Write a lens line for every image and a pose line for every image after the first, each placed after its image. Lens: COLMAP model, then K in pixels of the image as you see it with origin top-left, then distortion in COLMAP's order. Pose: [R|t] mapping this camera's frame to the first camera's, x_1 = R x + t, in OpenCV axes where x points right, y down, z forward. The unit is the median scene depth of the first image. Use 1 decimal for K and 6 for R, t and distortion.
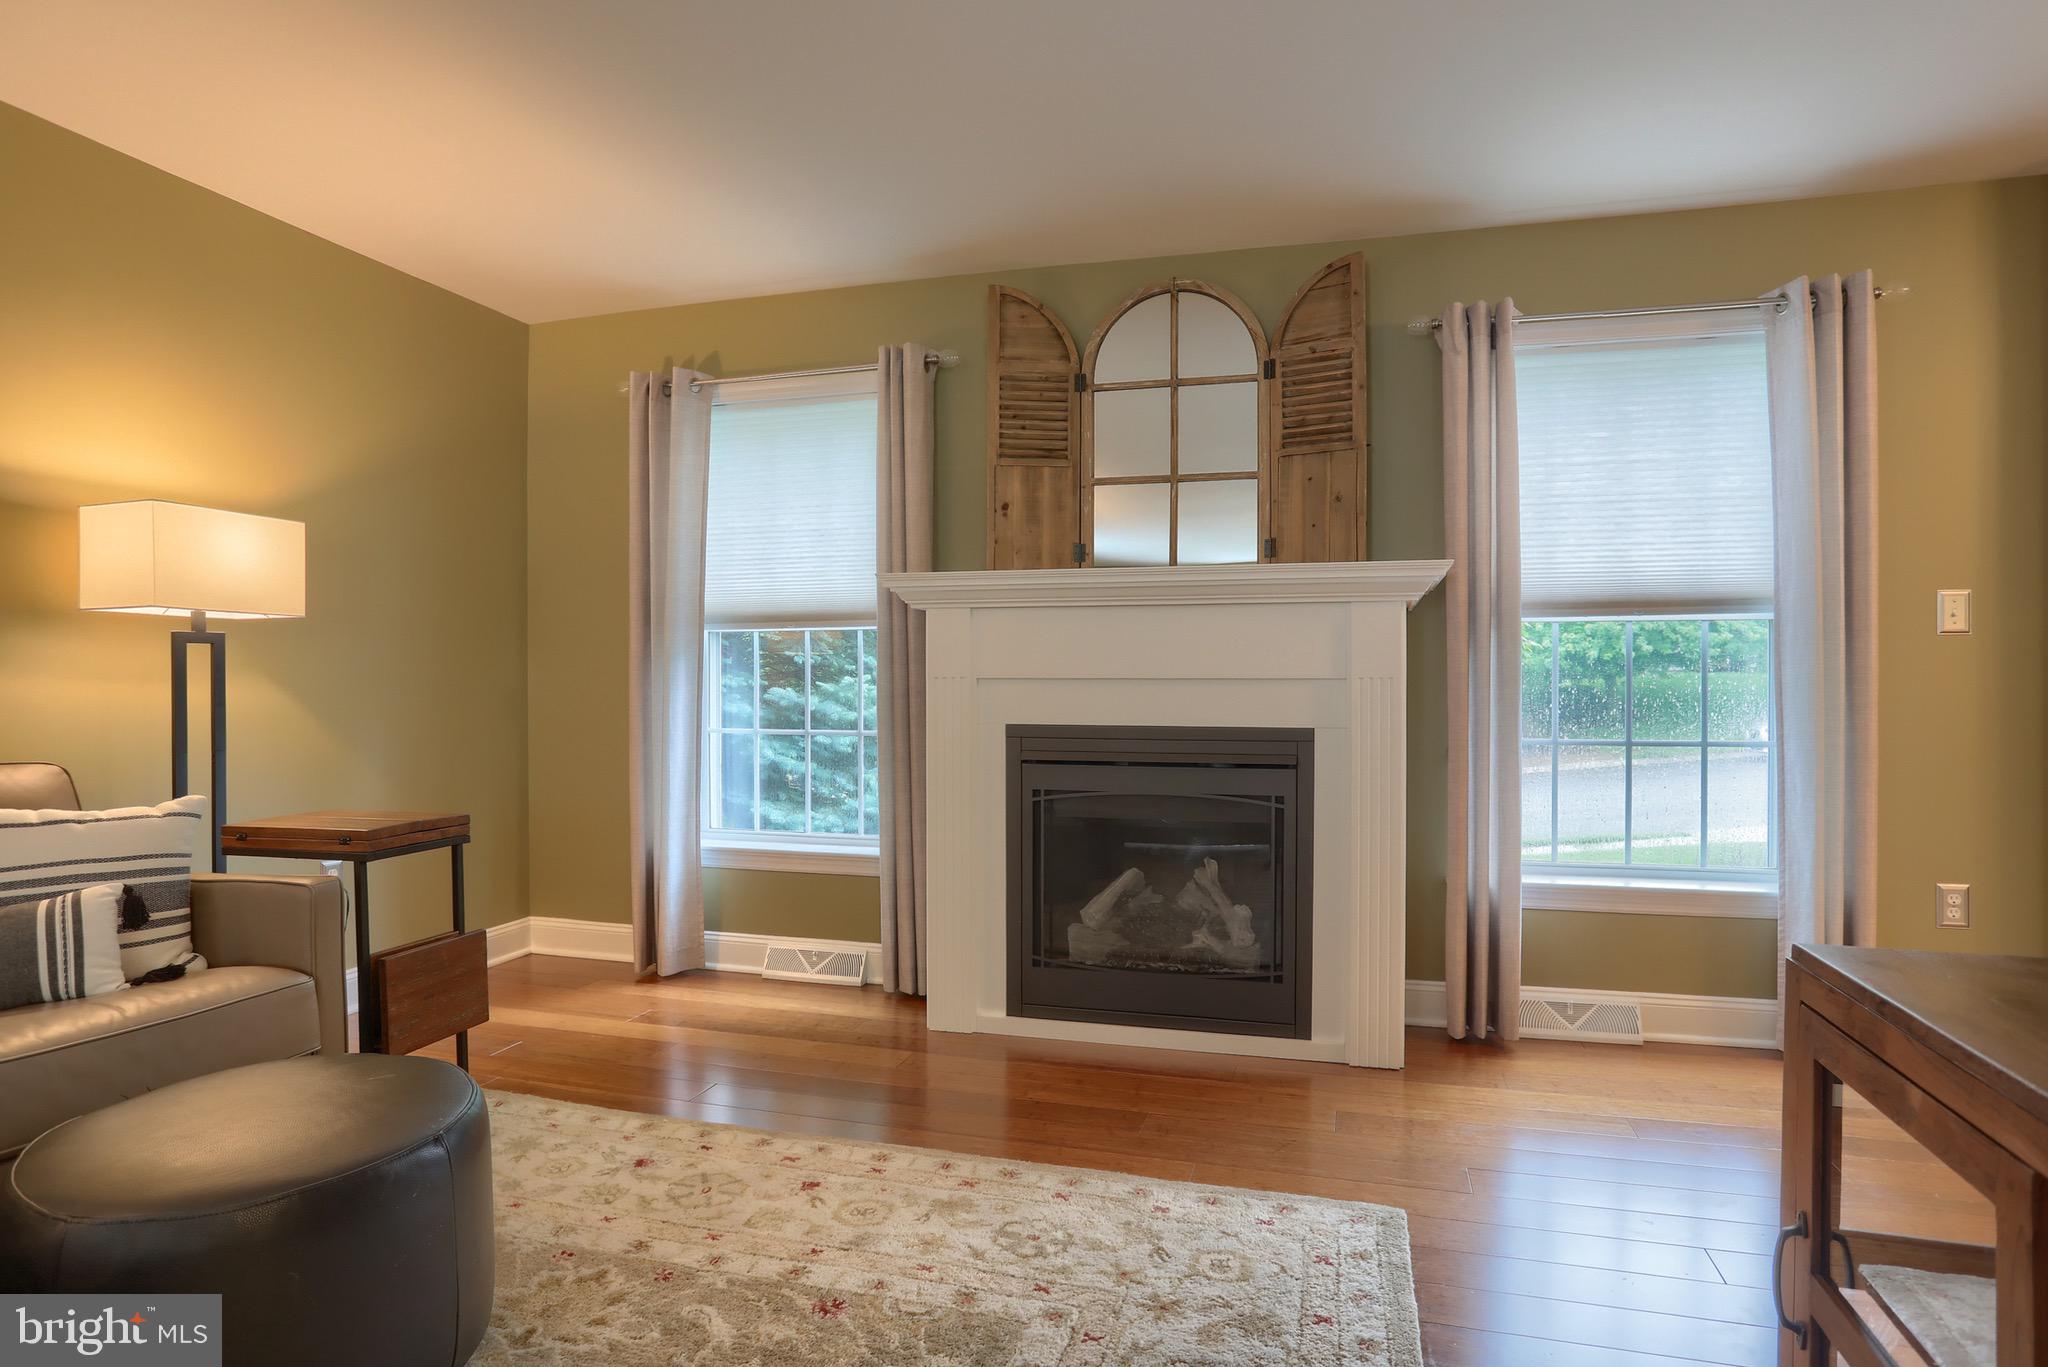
lens RADIAL K [[1095.9, 0, 1024.0], [0, 1095.9, 683.5], [0, 0, 1]] dist [-0.057661, 0.000472]
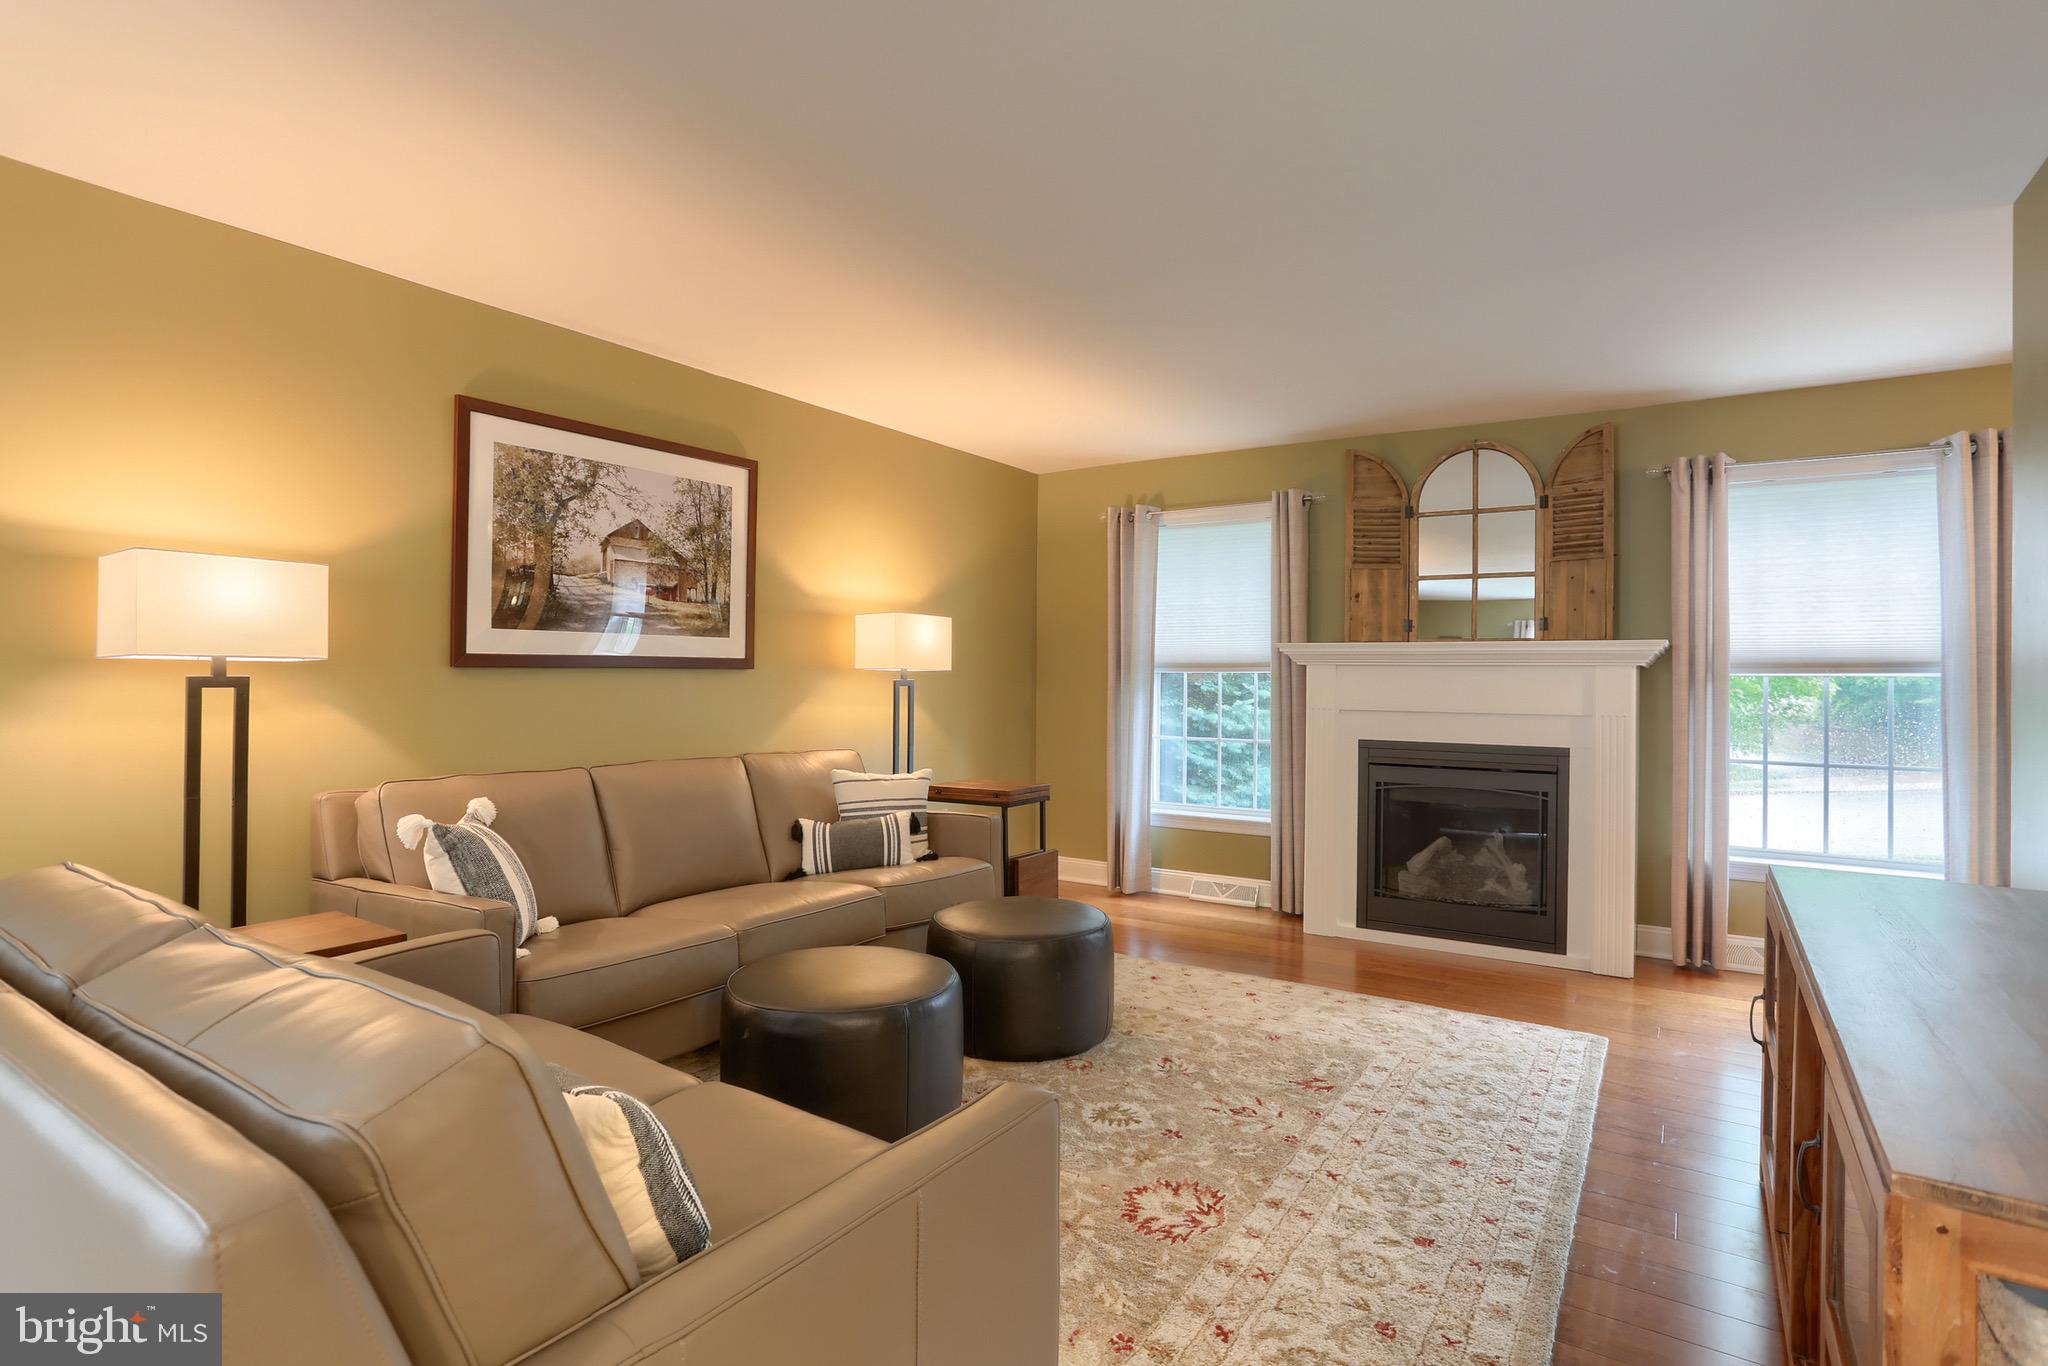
lens RADIAL K [[1018.0, 0, 1059.3], [0, 1018.0, 663.8], [0, 0, 1]] dist [-0.048145, 0.027738]
pose [[0.962094, 0.007736, -0.272609, -0.033314], [-0.013718, 0.999705, -0.020044, -0.035802], [0.272374, 0.023024, 0.961916, -0.507502]]
